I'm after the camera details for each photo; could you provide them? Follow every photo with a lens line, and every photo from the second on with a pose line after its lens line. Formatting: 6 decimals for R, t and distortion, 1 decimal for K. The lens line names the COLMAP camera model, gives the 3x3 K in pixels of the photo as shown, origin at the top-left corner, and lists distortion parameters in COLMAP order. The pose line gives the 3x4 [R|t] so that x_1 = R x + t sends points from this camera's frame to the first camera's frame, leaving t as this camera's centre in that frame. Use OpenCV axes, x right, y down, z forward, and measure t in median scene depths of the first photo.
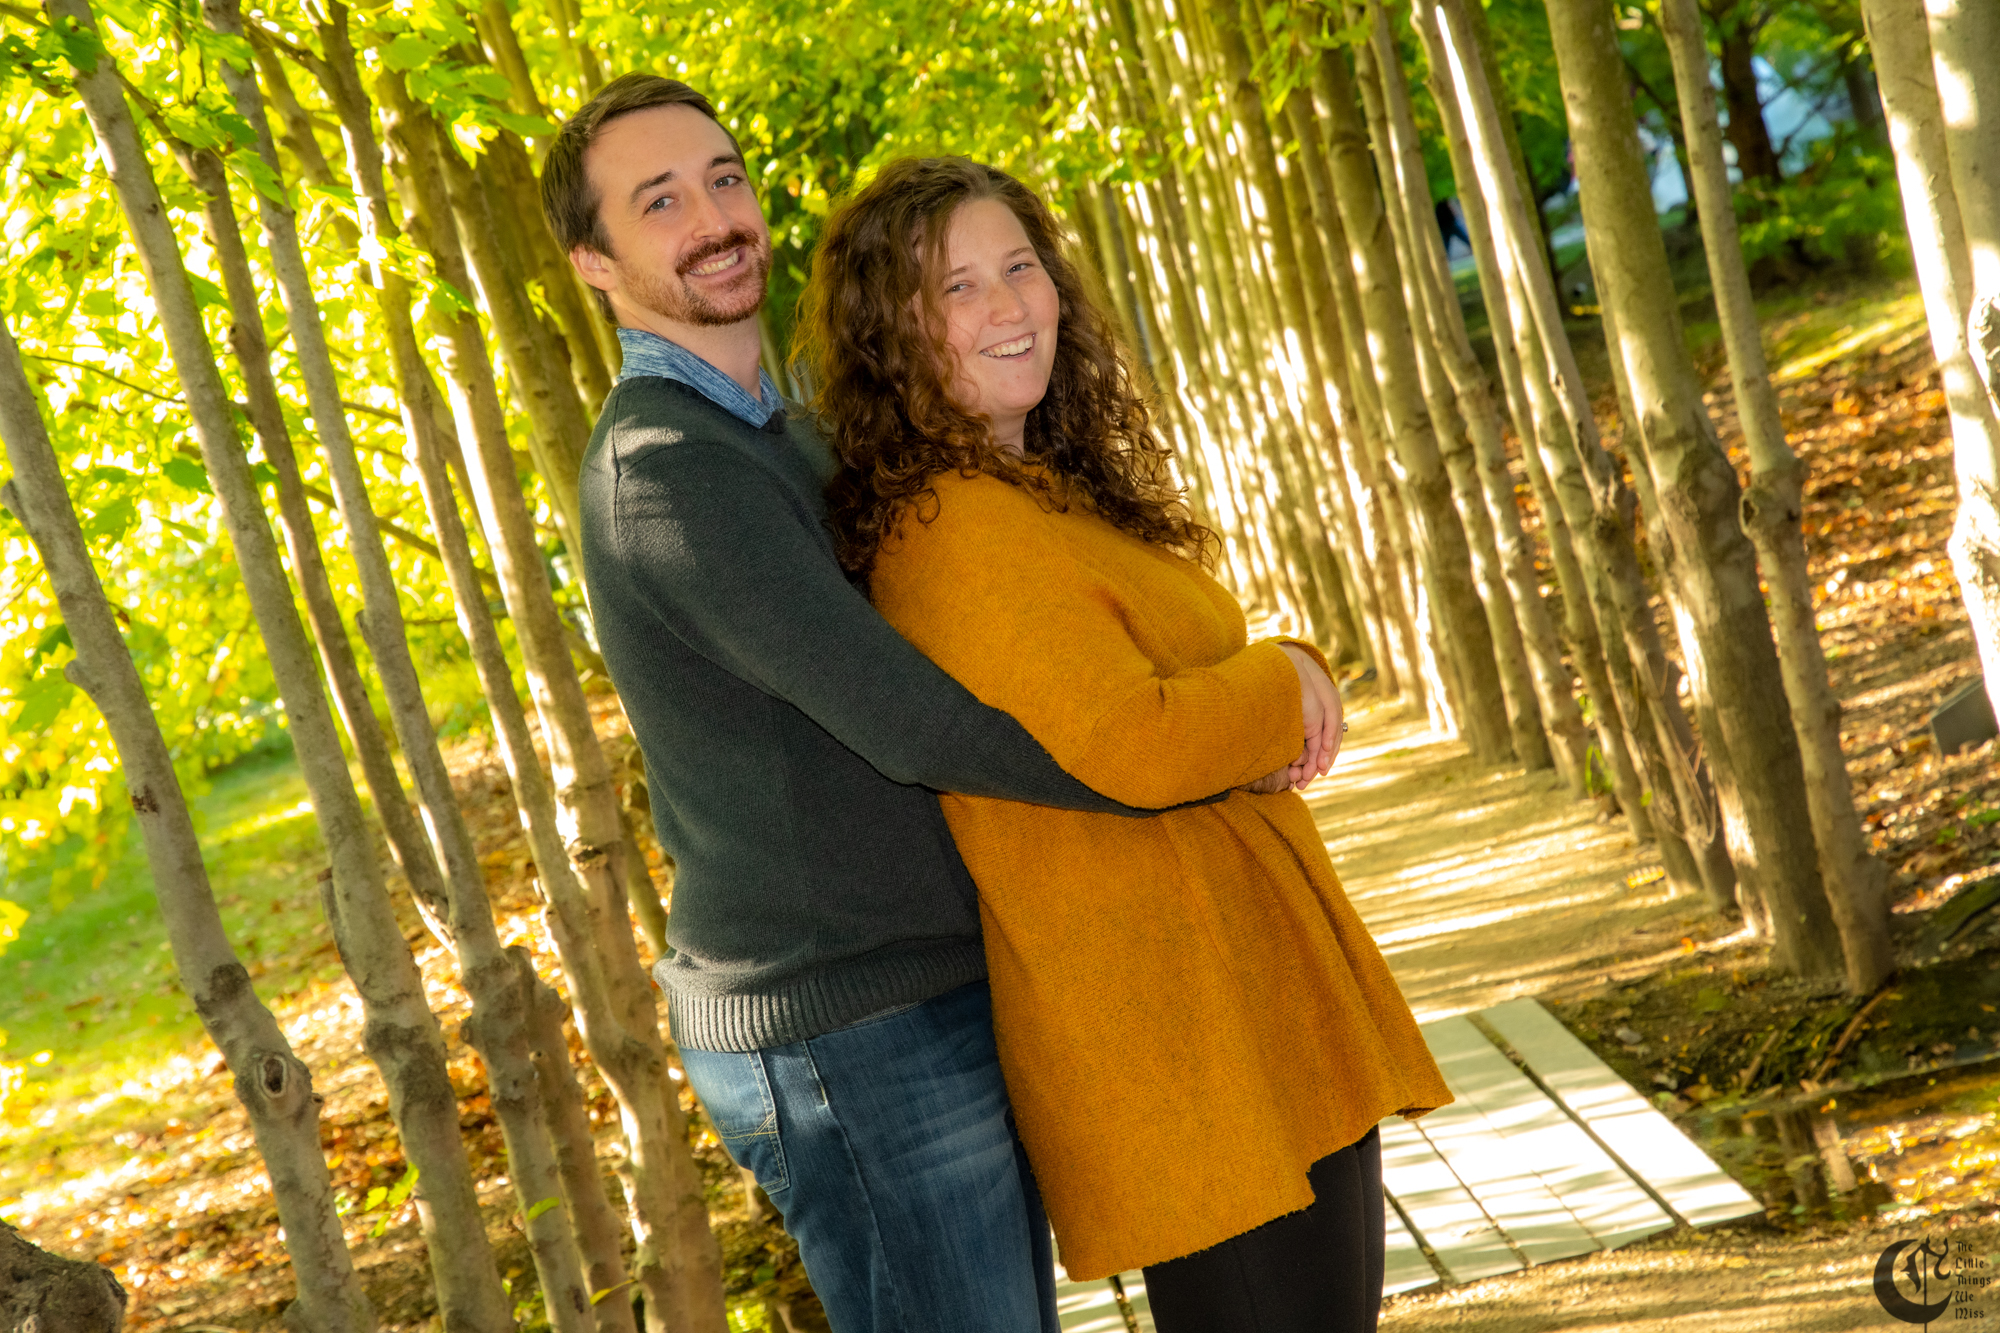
lens RADIAL K [[4878.9, 0, 1006.5], [0, 4878.9, 690.7], [0, 0, 1]] dist [0.627695, 0.000000]
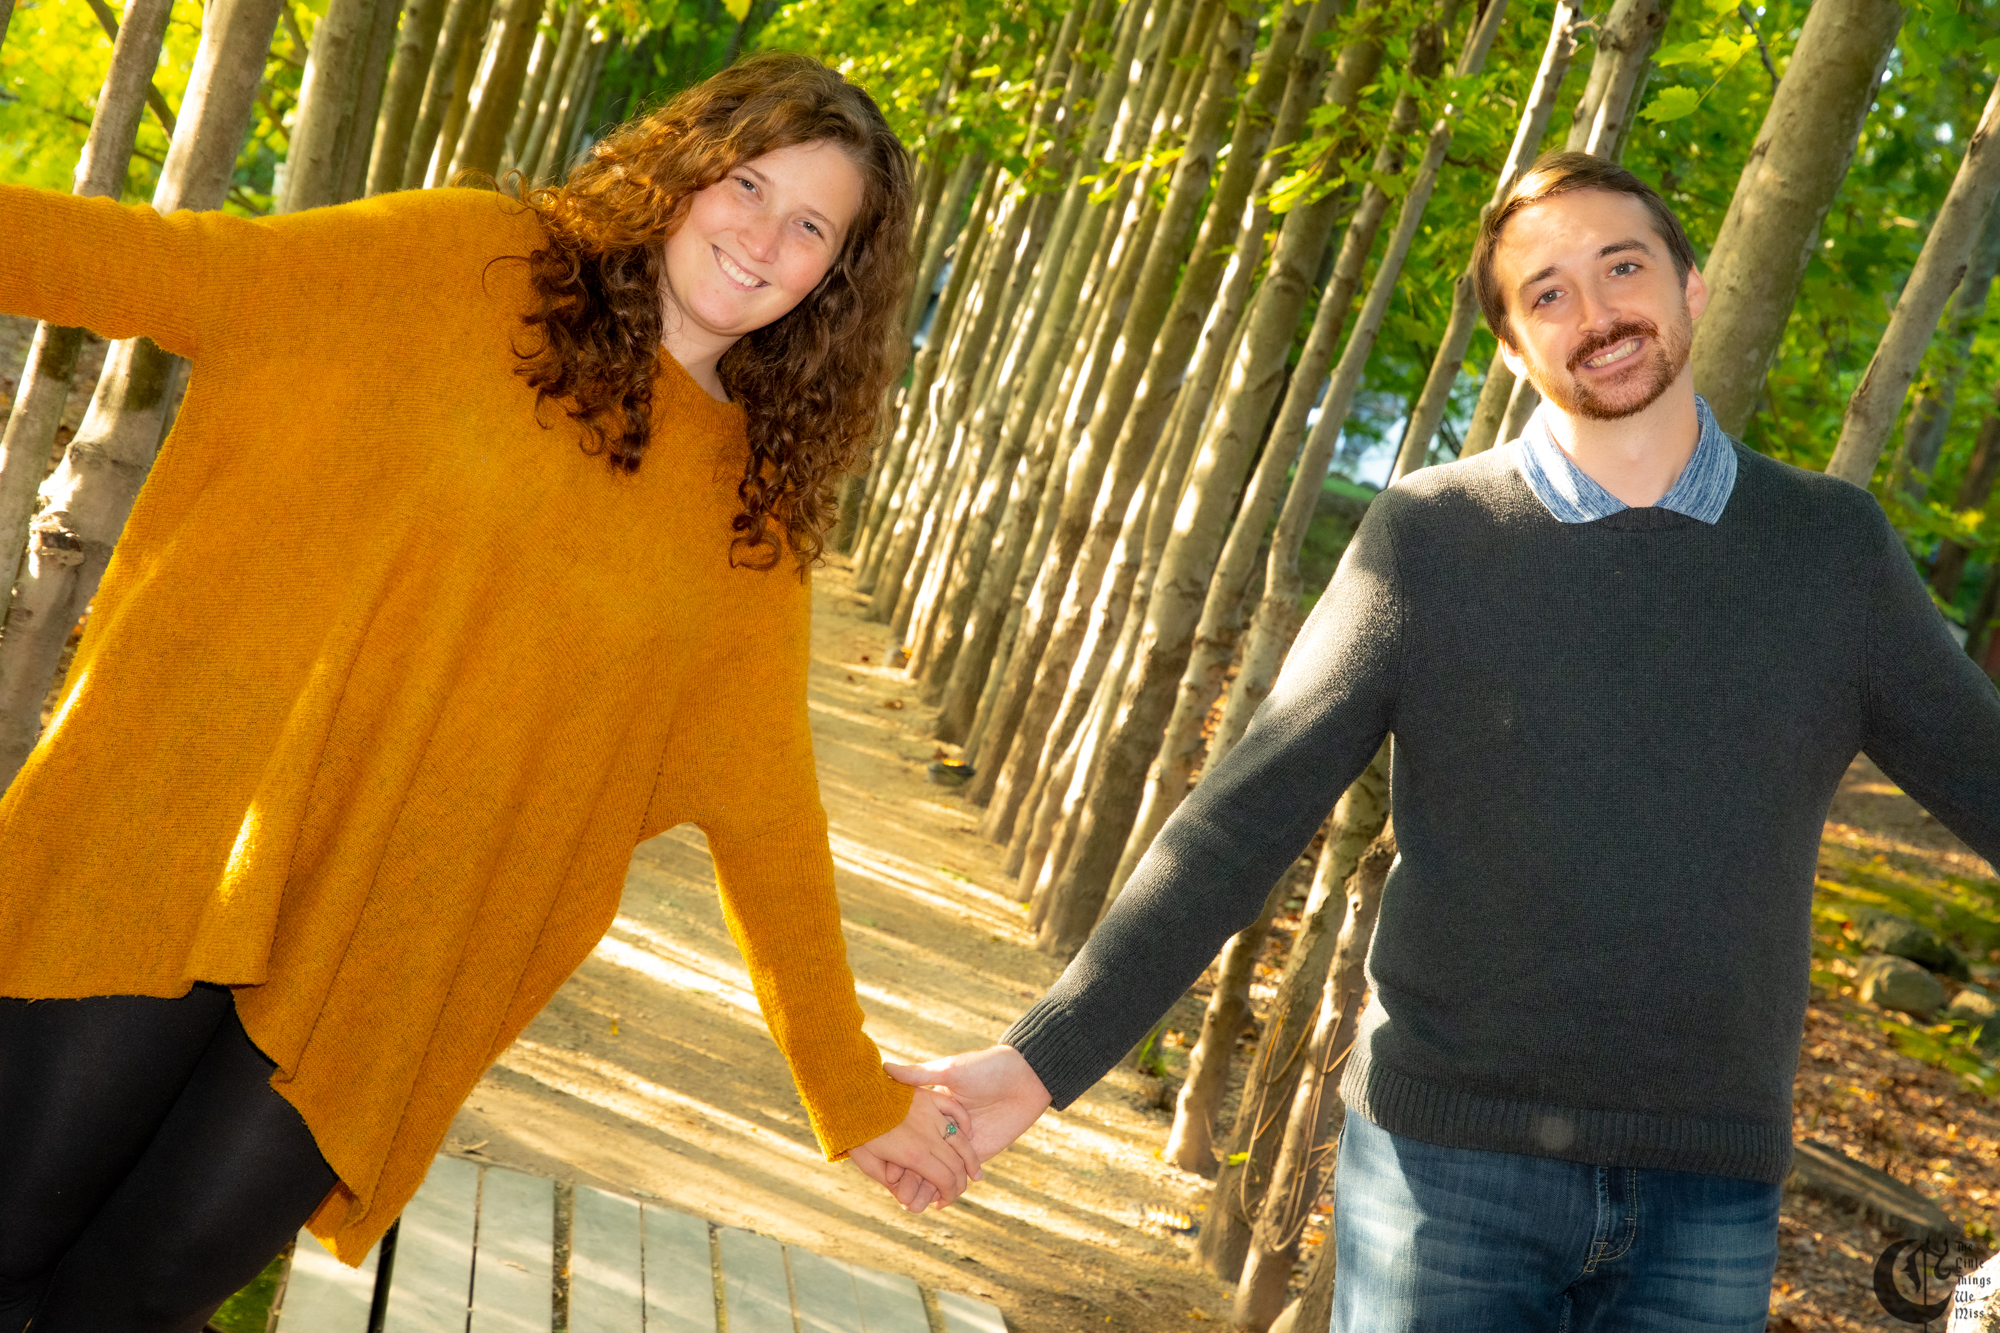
lens RADIAL K [[4447.1, 0, 1006.0], [0, 4447.1, 685.7], [0, 0, 1]] dist [0.488652, 0.000000]
pose [[0.831591, 0.546052, 0.101413, -0.024319], [-0.547299, 0.836753, -0.017571, -0.011426], [-0.094452, -0.040892, 0.994689, 0.300325]]
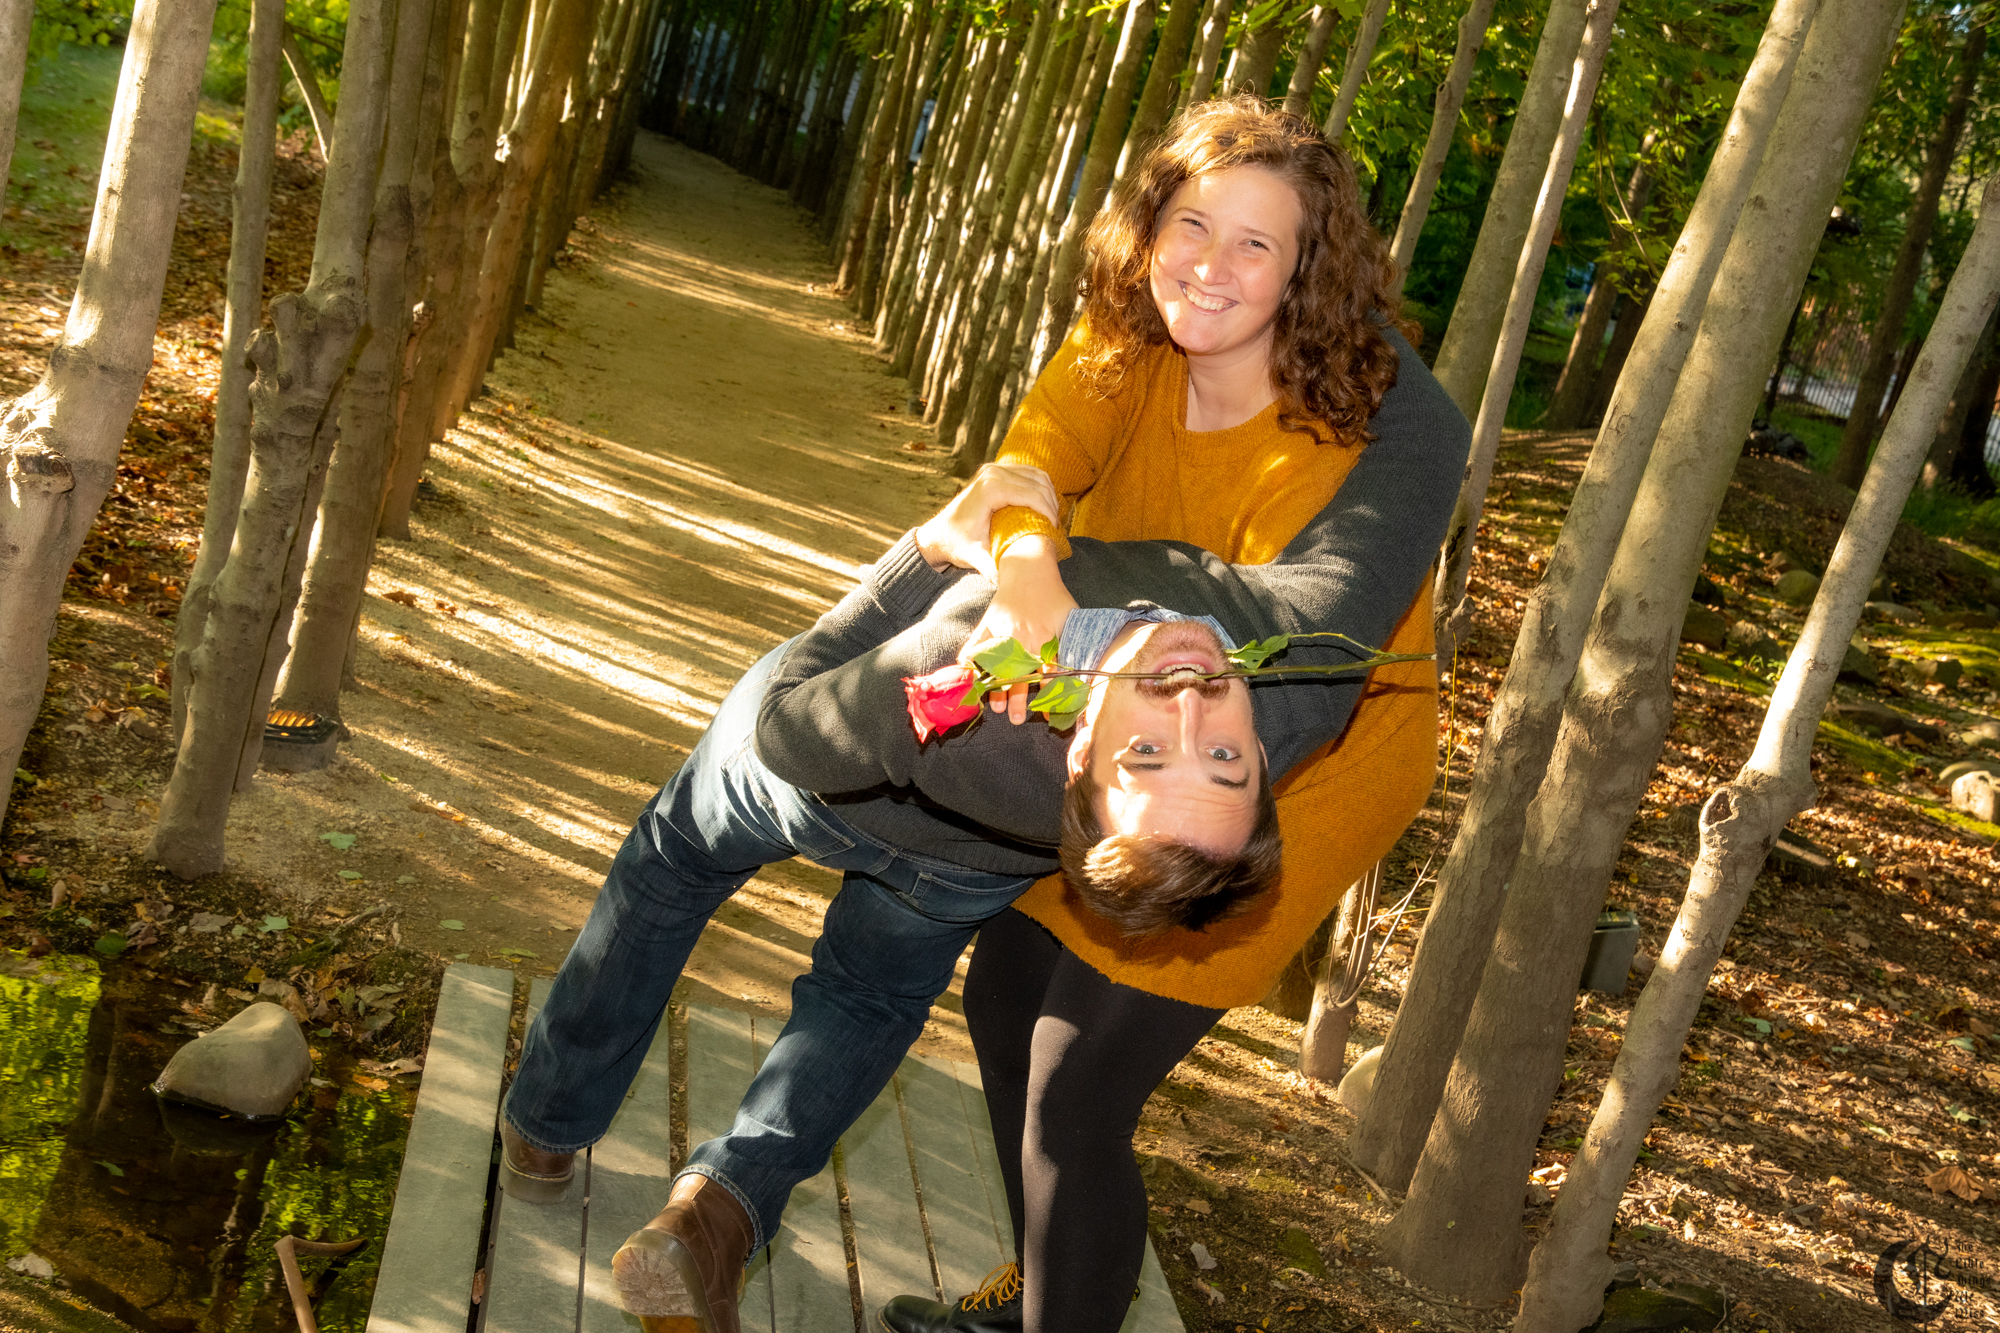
lens RADIAL K [[2927.8, 0, 1016.0], [0, 2927.8, 669.0], [0, 0, 1]] dist [0.220871, 0.000000]
pose [[0.855005, 0.491806, 0.164600, -0.027641], [-0.506061, 0.860588, 0.057367, -0.025365], [-0.113439, -0.132347, 0.984691, 0.557268]]
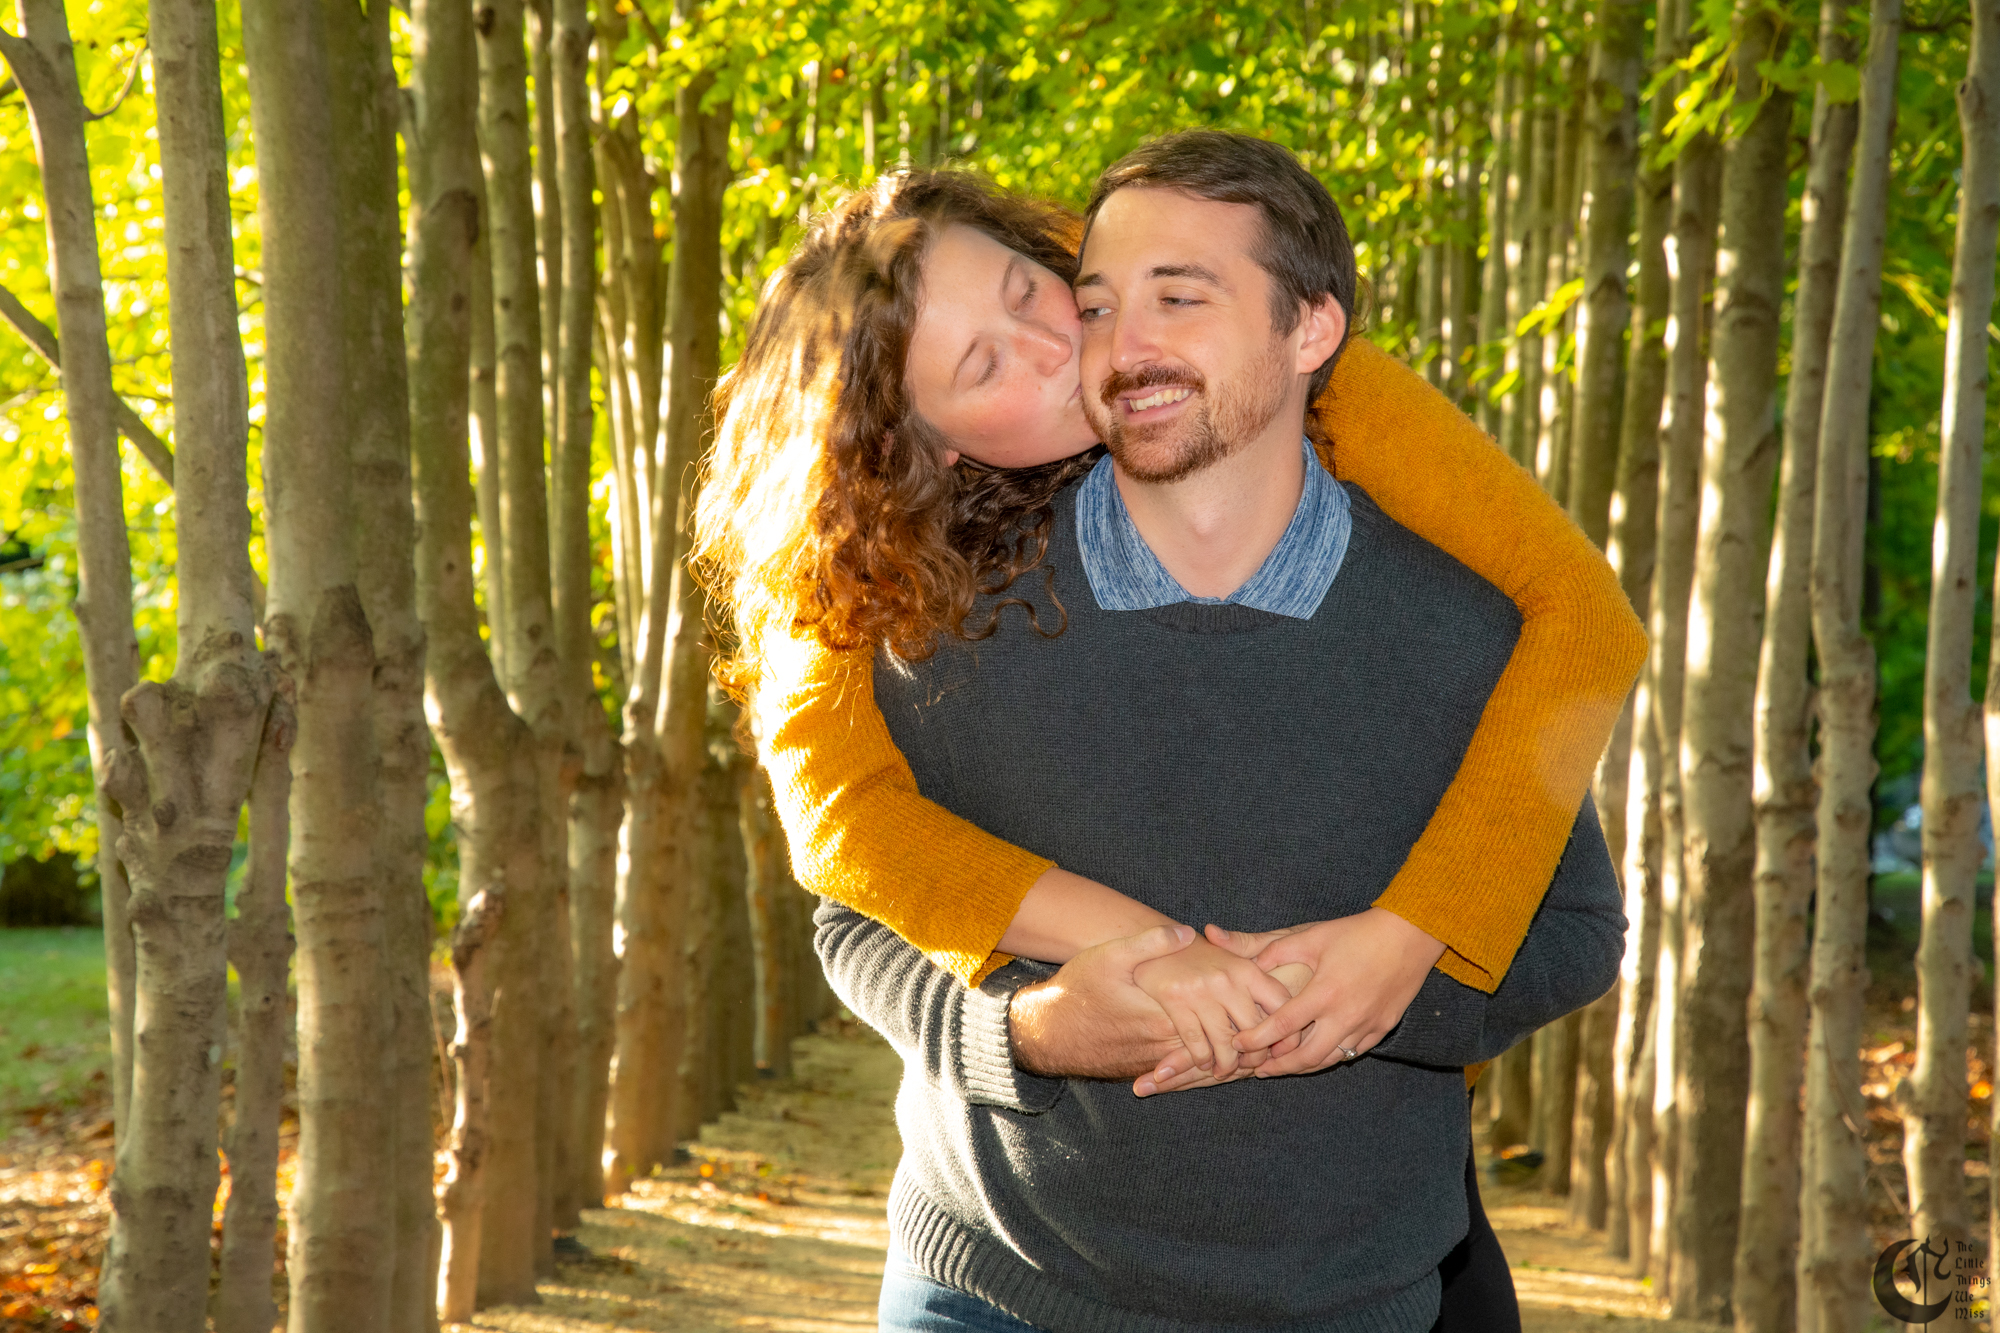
lens RADIAL K [[5099.5, 0, 1005.1], [0, 5099.5, 680.4], [0, 0, 1]] dist [0.635828, 0.000000]
pose [[0.951398, 0.303052, -0.054788, 0.043141], [-0.306923, 0.947675, -0.087814, 0.034897], [0.025309, 0.100362, 0.994629, 0.506792]]
